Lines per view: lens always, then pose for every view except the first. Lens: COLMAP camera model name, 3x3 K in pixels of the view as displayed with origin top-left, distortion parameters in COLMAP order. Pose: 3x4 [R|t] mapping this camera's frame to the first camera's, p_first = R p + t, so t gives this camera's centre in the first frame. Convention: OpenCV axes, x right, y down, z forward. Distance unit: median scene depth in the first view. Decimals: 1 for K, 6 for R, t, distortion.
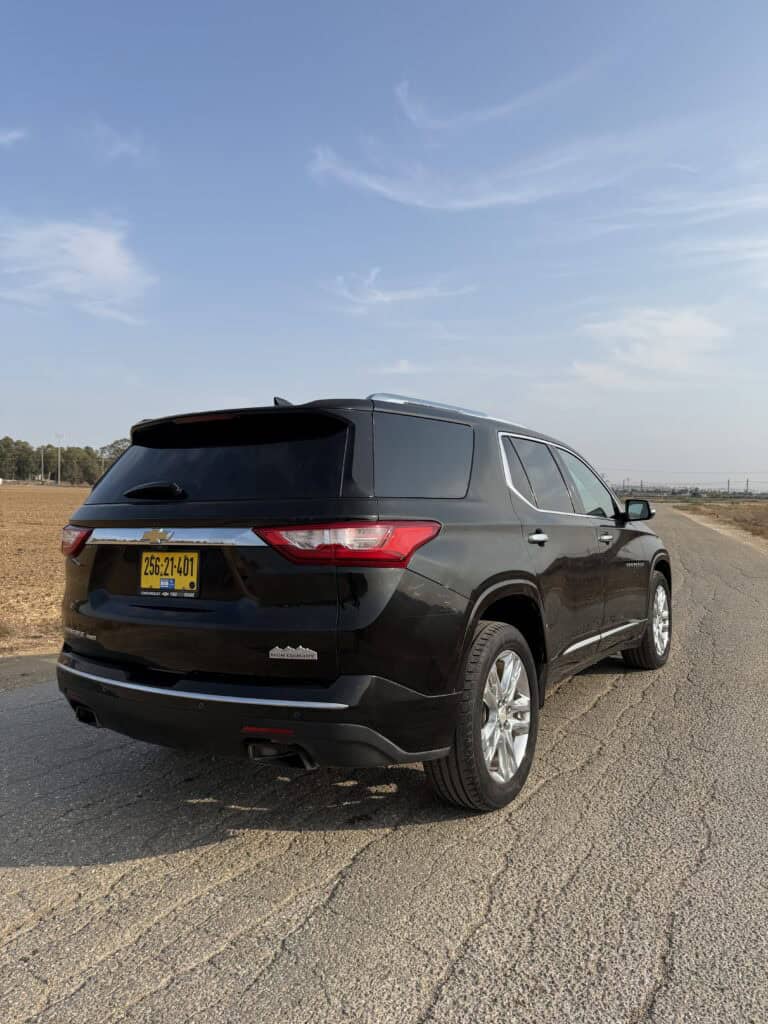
lens RADIAL K [[719.7, 0, 384.0], [0, 719.7, 512.0], [0, 0, 1]] dist [0.040657, -0.006799]
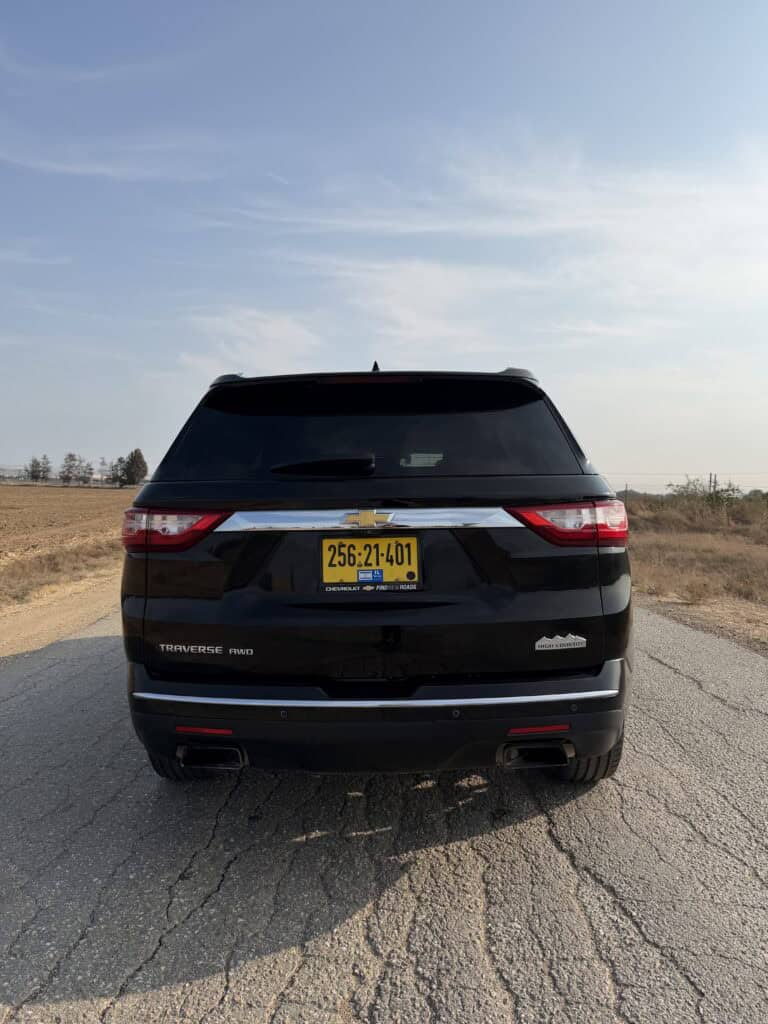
lens RADIAL K [[719.7, 0, 384.0], [0, 719.7, 512.0], [0, 0, 1]] dist [0.040657, -0.006799]
pose [[0.861285, -0.002404, 0.508117, -0.706017], [-0.003637, 0.999934, 0.010897, 0.016990], [-0.508110, -0.011233, 0.861219, 0.281755]]
